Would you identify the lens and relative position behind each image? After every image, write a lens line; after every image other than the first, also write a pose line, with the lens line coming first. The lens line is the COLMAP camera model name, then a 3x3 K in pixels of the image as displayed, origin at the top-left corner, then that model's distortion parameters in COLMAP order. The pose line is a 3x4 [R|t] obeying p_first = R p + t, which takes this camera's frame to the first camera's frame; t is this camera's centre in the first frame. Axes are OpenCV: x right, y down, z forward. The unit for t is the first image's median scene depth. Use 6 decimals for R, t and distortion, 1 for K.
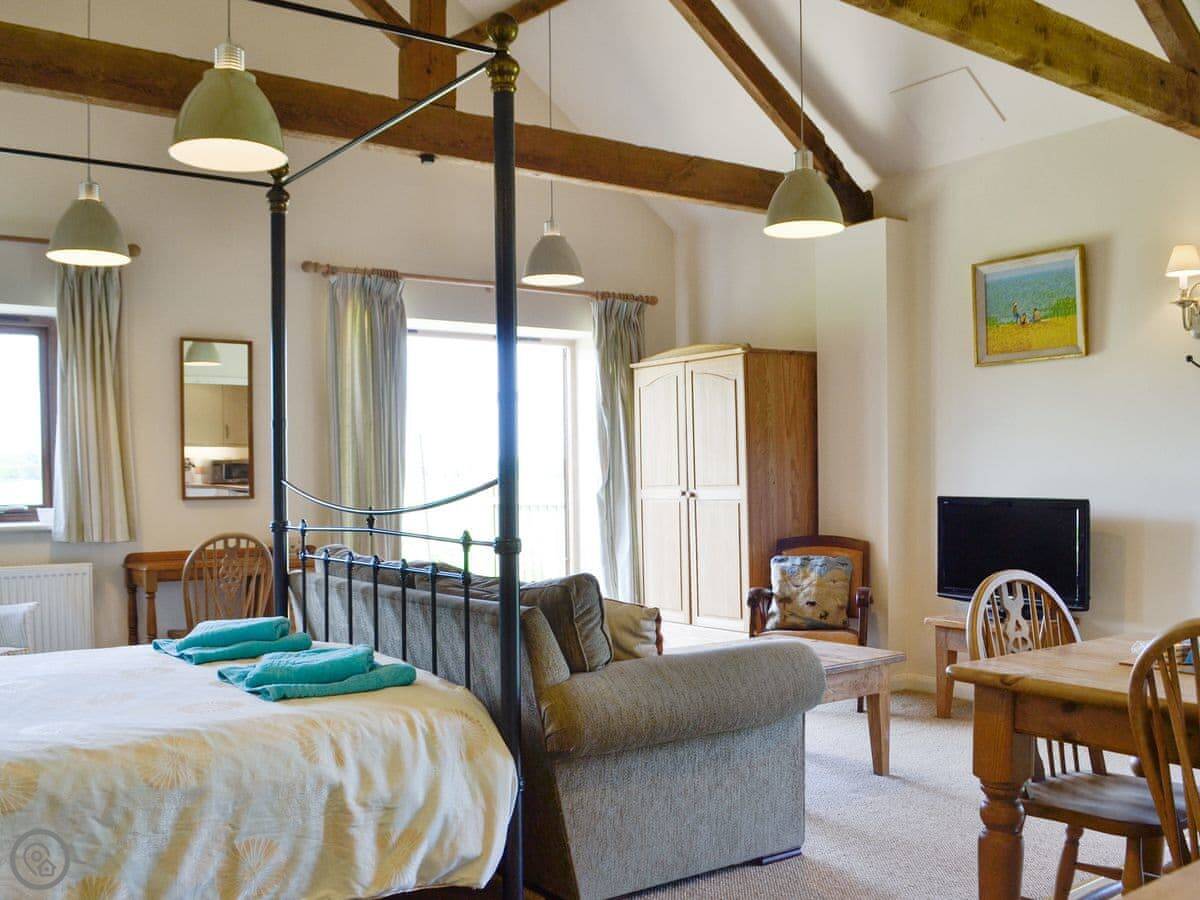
lens RADIAL K [[1078.5, 0, 643.9], [0, 1078.5, 449.9], [0, 0, 1]] dist [-0.075519, 0.015734]
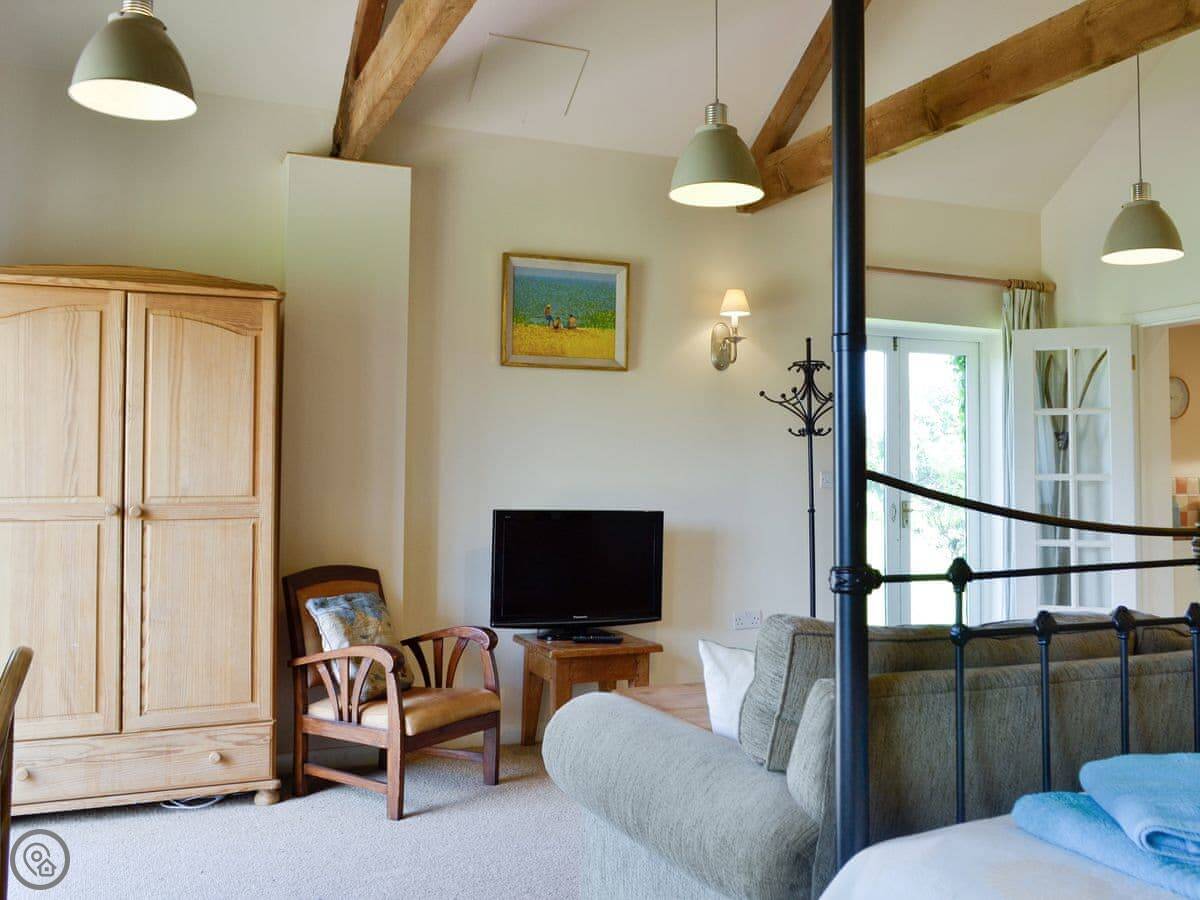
lens RADIAL K [[1078.5, 0, 643.9], [0, 1078.5, 449.9], [0, 0, 1]] dist [-0.075519, 0.015734]
pose [[0.224424, 0.046962, 0.973359, -0.553170], [-0.020434, 0.998845, -0.043480, 0.029707], [-0.974277, -0.010132, 0.225125, 0.708457]]
